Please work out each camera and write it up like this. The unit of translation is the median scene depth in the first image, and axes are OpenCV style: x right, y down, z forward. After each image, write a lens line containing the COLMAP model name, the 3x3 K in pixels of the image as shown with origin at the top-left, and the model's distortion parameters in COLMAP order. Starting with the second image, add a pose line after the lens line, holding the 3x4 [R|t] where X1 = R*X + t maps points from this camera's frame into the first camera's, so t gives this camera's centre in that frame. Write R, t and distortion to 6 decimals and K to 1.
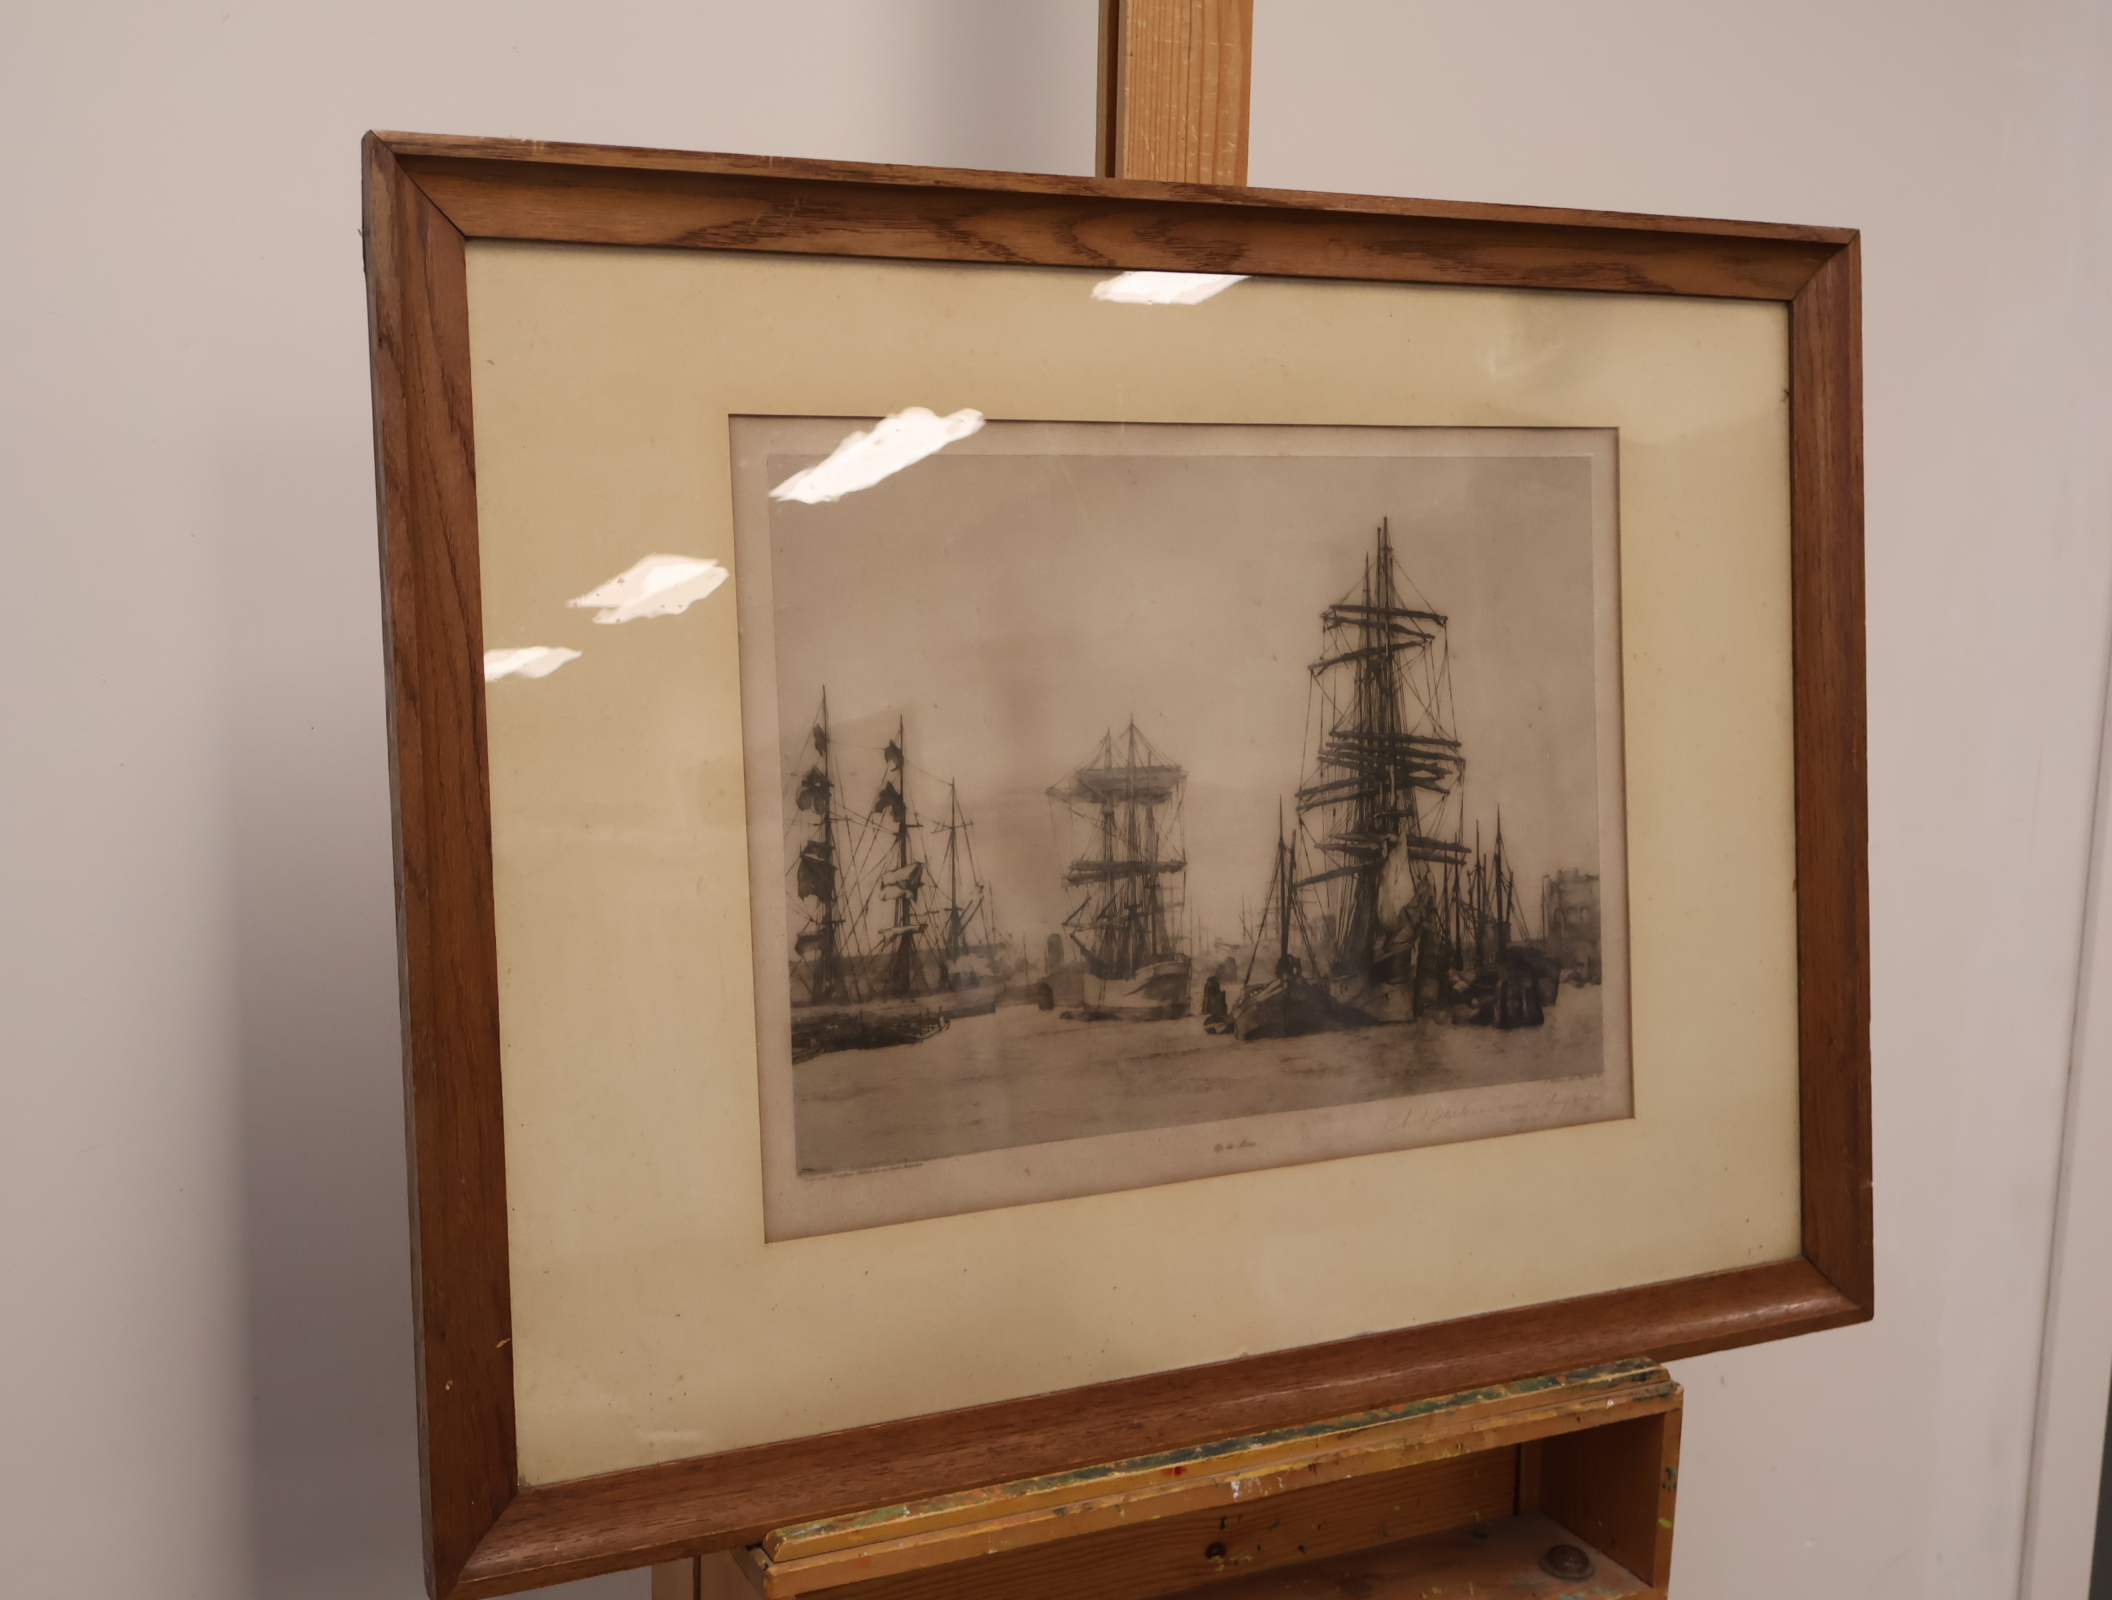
lens RADIAL K [[2381.7, 0, 1048.2], [0, 2381.7, 798.2], [0, 0, 1]] dist [0.020229, 0.000000]
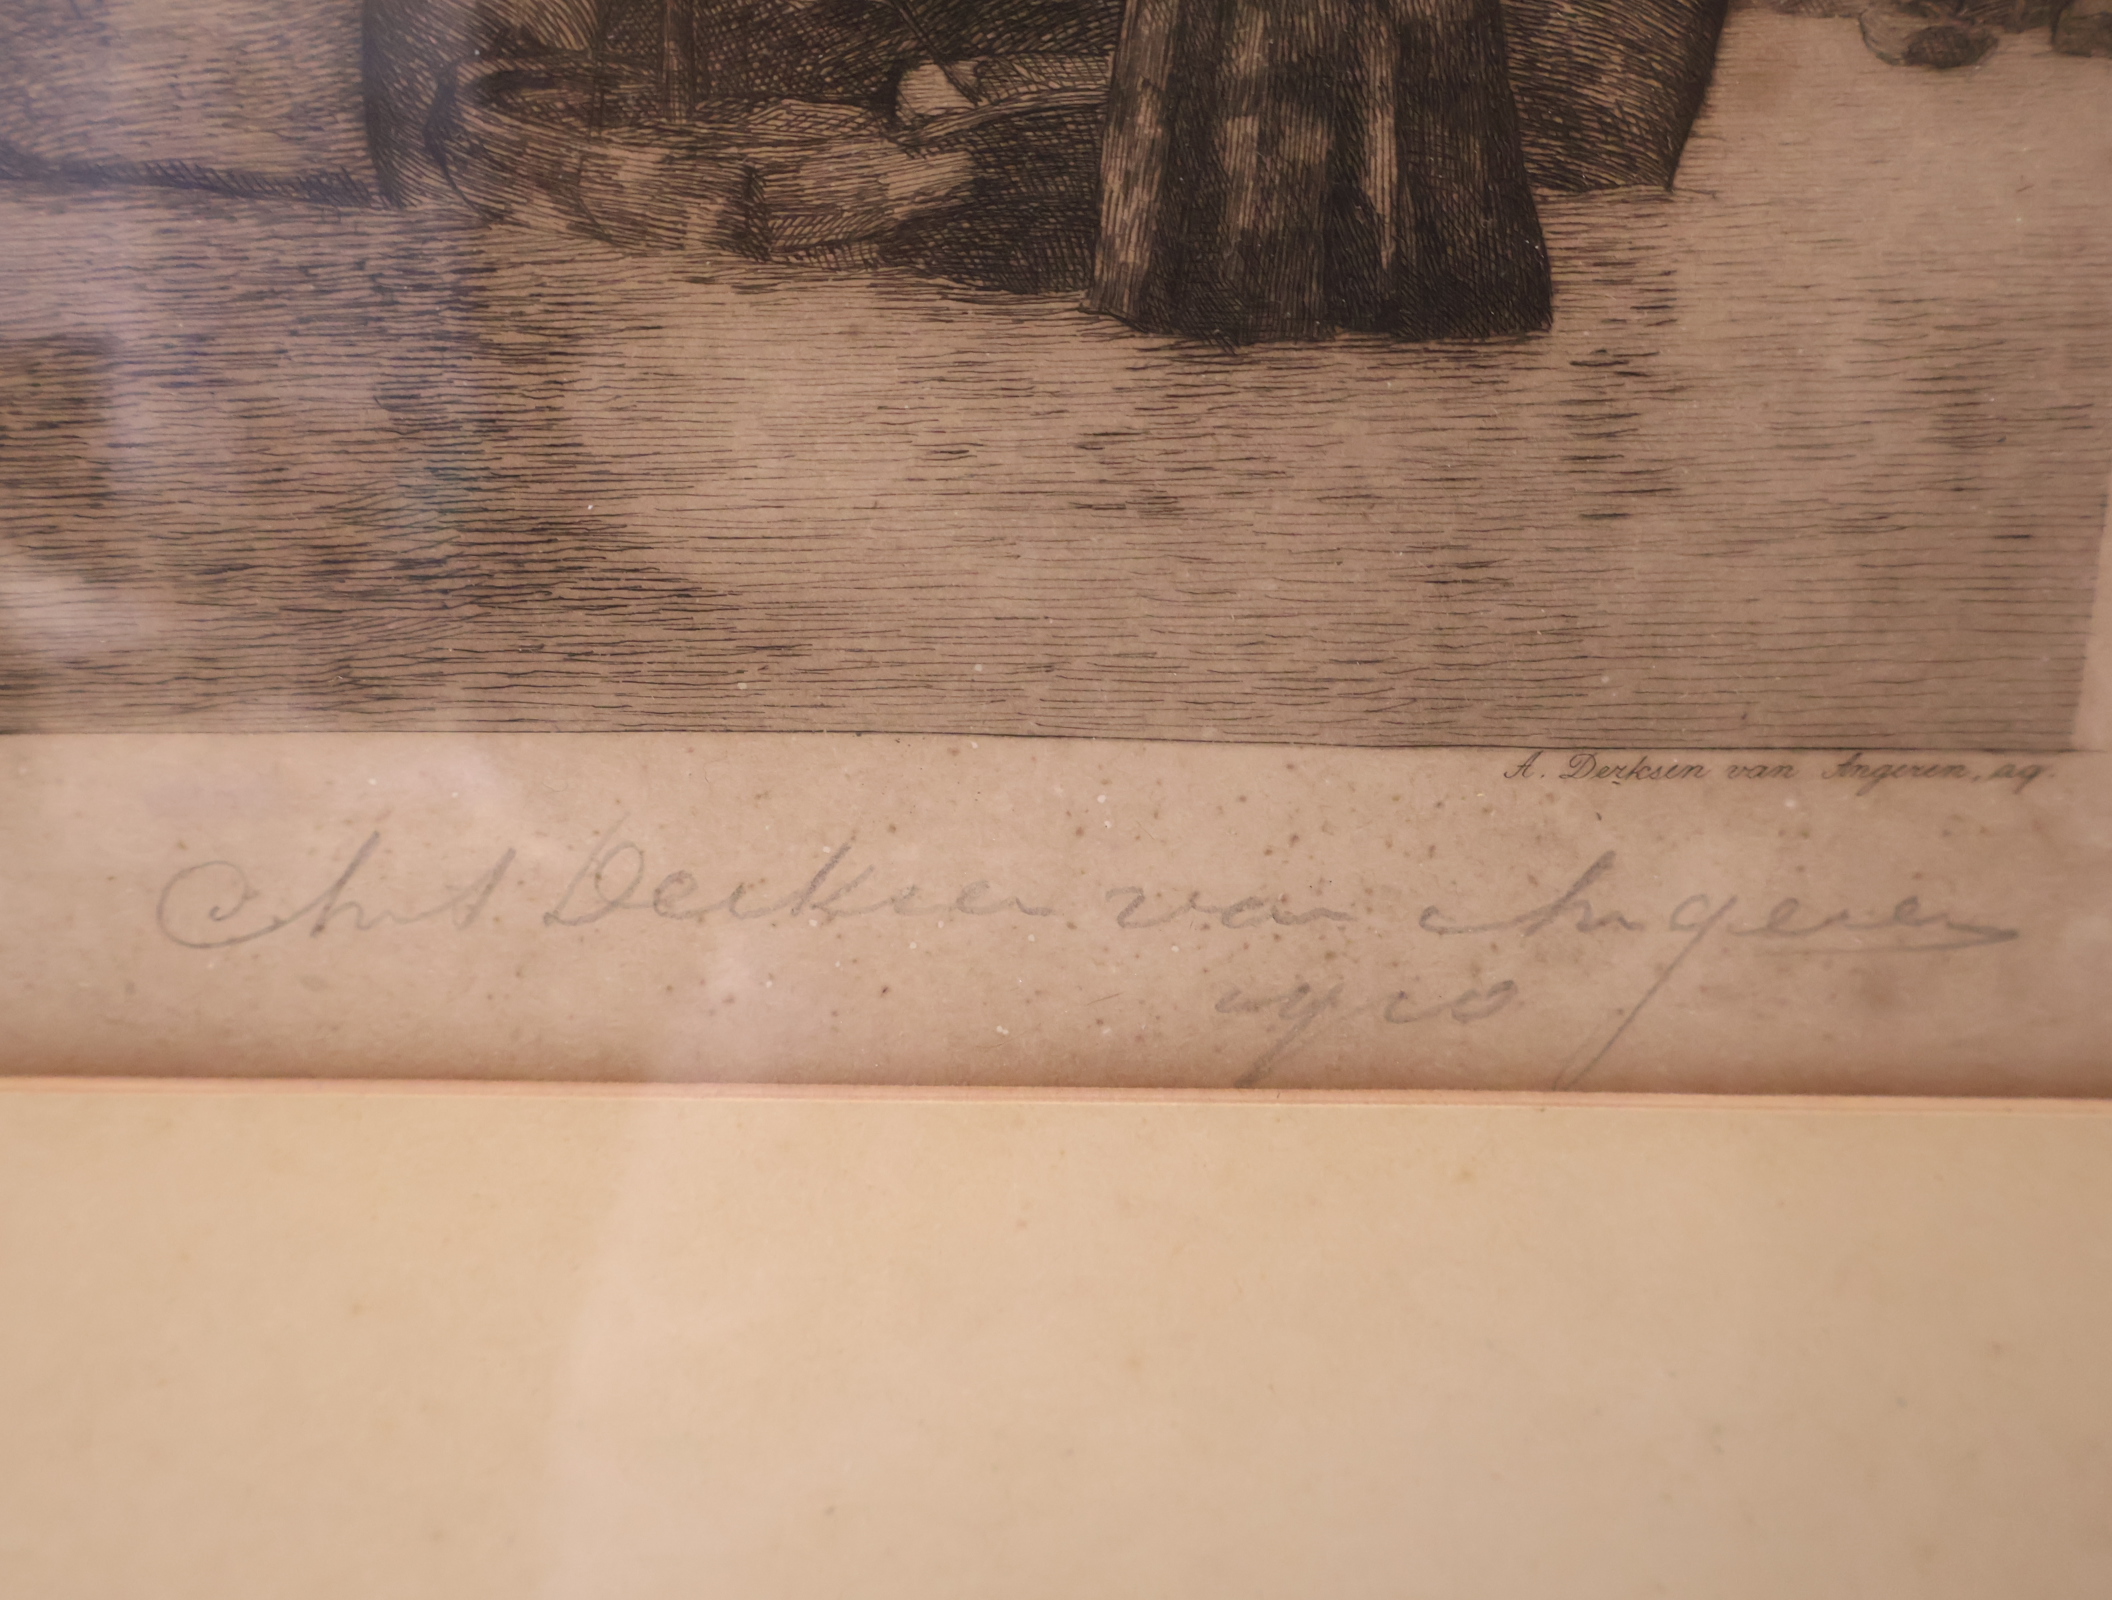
lens RADIAL K [[2381.7, 0, 1048.6], [0, 2381.7, 784.7], [0, 0, 1]] dist [0.020229, 0.000000]
pose [[0.893615, 0.168623, -0.415954, 0.257706], [-0.058061, 0.962387, 0.265405, 0.091361], [0.445062, -0.213019, 0.869794, 0.930007]]
